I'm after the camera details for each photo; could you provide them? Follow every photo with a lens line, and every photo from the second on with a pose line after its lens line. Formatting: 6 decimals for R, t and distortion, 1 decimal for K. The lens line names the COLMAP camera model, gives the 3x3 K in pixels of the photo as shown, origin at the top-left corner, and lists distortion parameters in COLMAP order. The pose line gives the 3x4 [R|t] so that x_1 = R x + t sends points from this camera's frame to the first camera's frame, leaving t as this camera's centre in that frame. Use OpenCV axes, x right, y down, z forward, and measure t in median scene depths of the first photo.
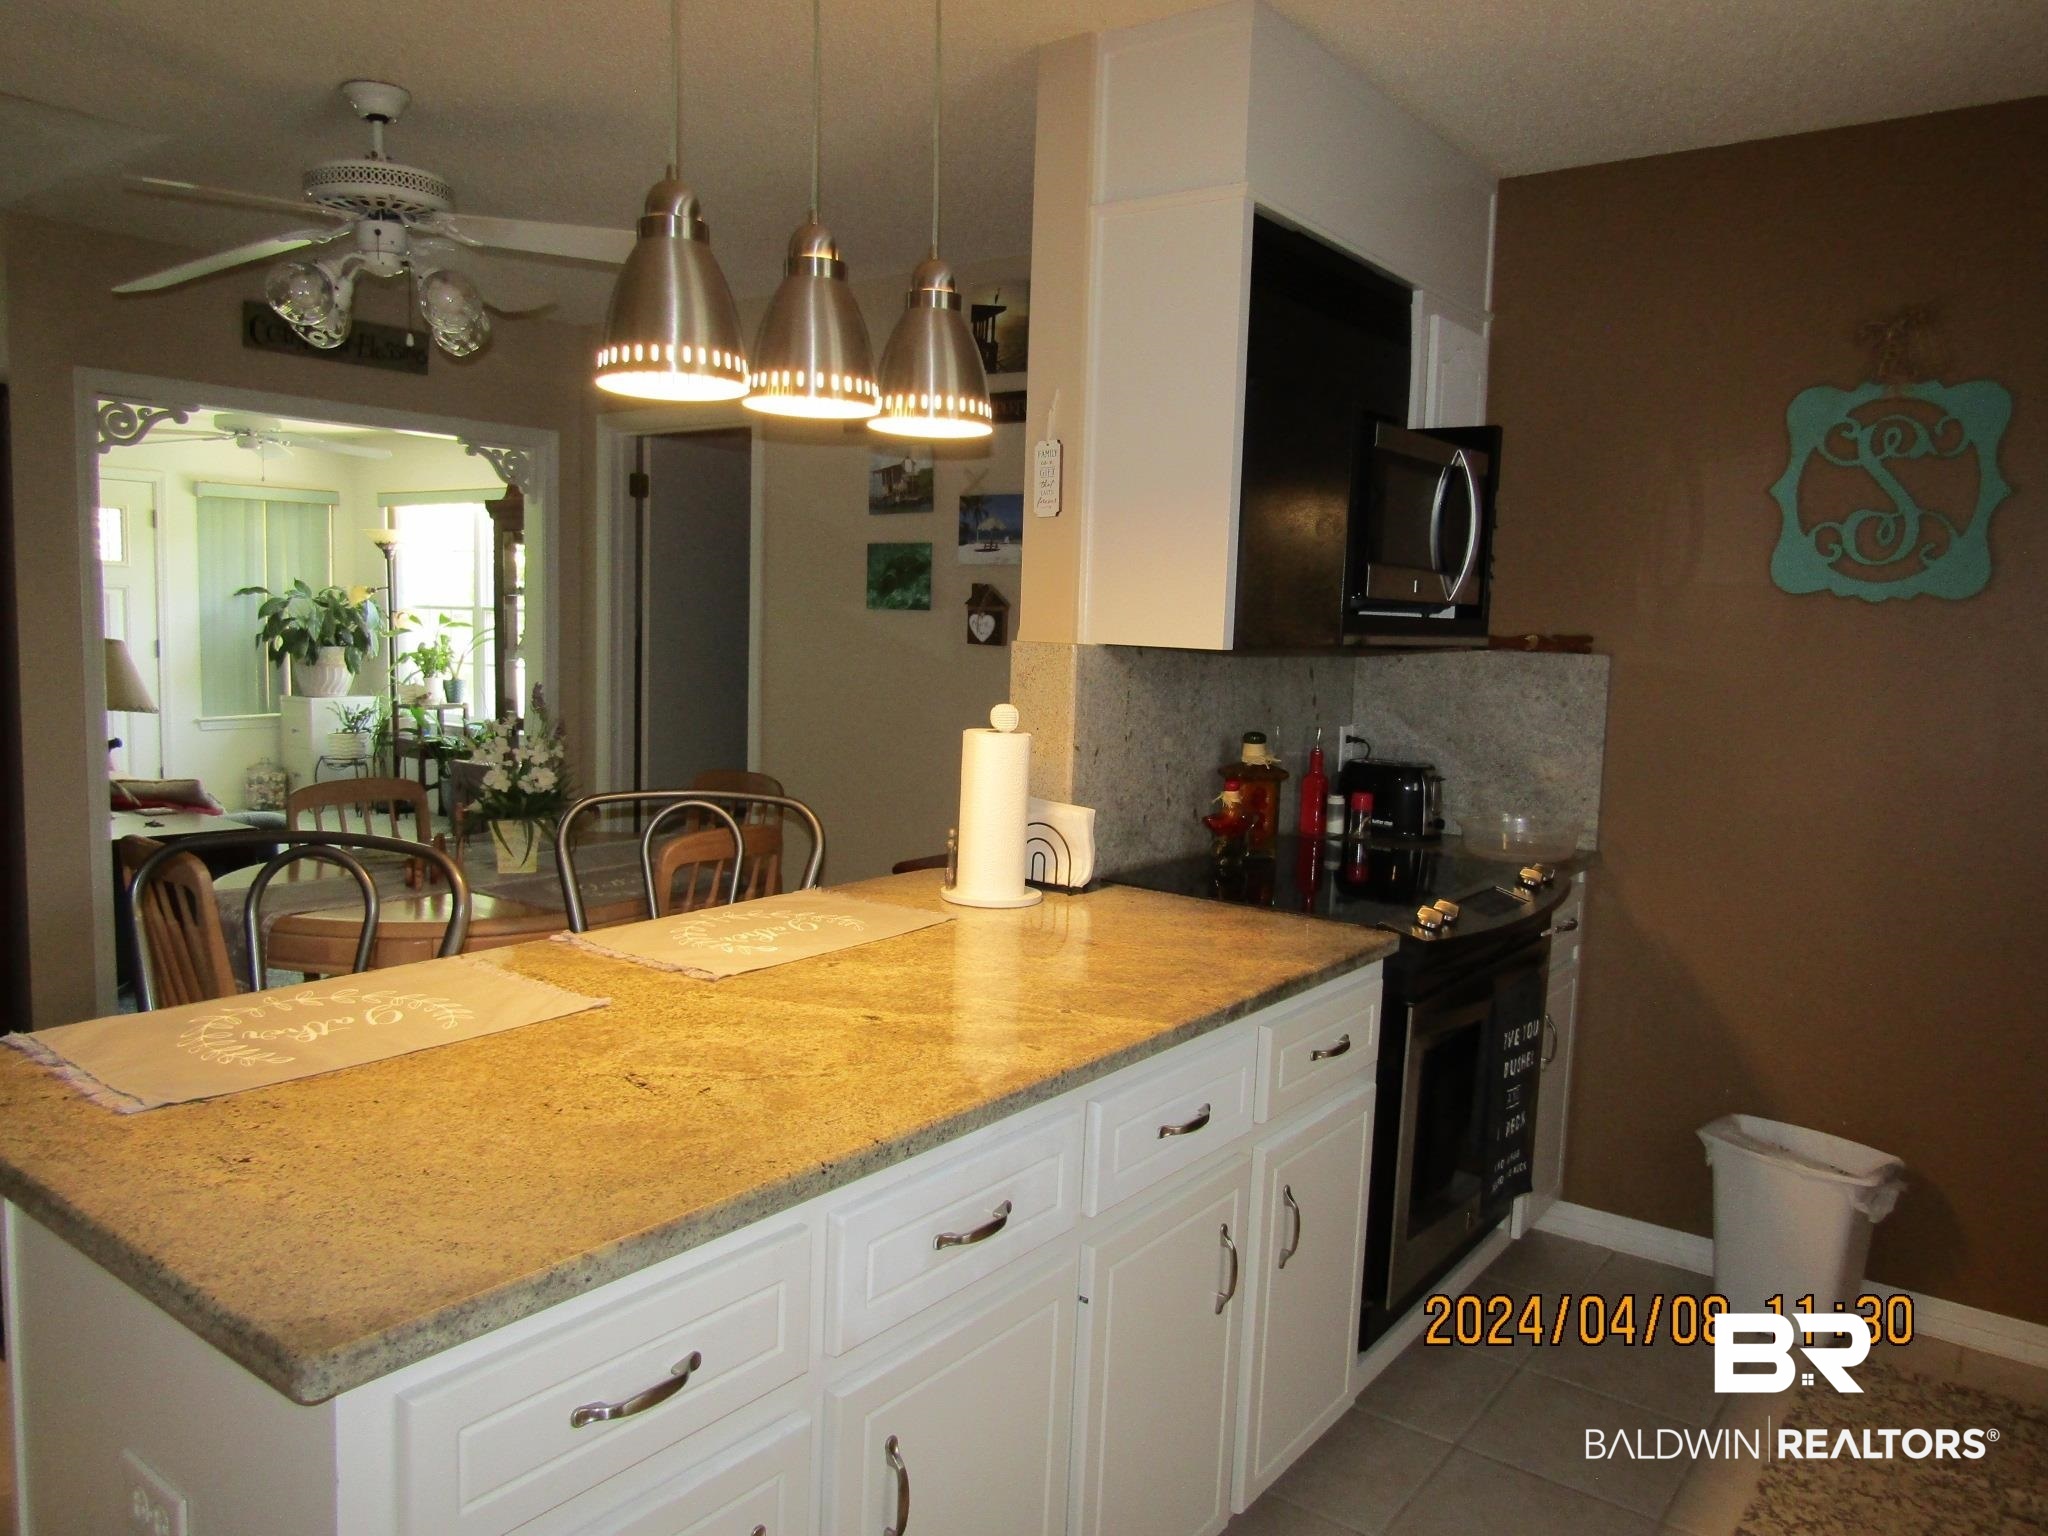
lens RADIAL K [[1459.5, 0, 1024.0], [0, 1459.5, 768.0], [0, 0, 1]] dist [-0.002905, -0.003411]
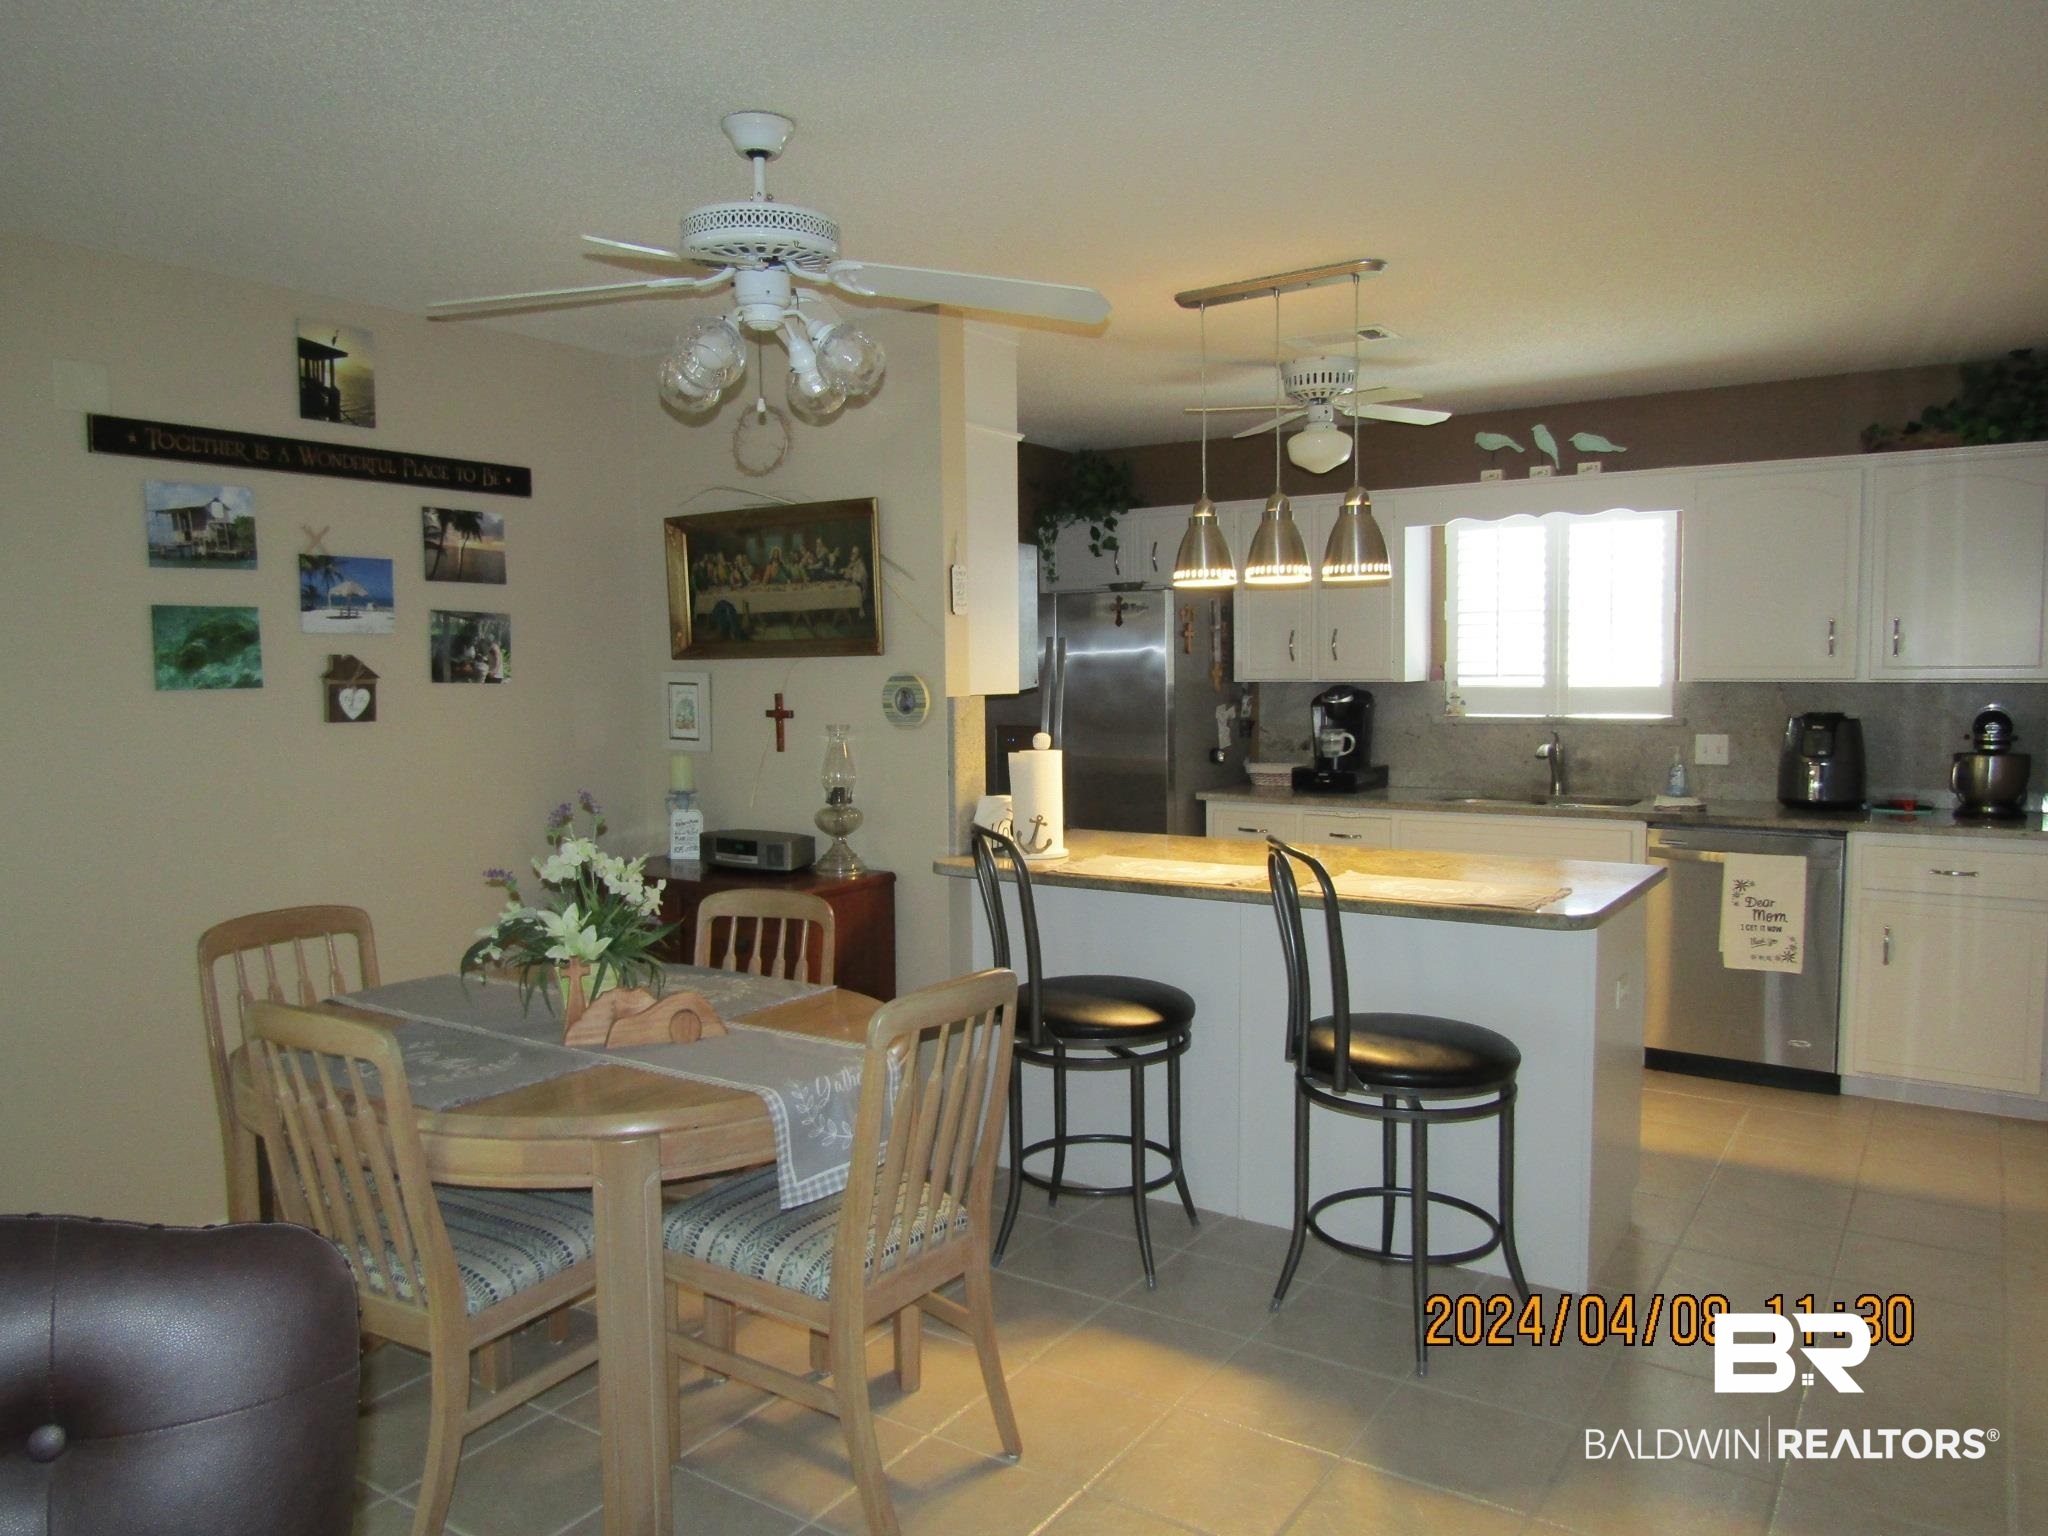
lens RADIAL K [[1459.5, 0, 1024.0], [0, 1459.5, 768.0], [0, 0, 1]] dist [-0.002905, -0.003411]
pose [[-0.058960, -0.105201, 0.992702, -1.271580], [0.115134, 0.987079, 0.111443, -0.146870], [-0.991599, 0.120865, -0.046086, 0.854808]]
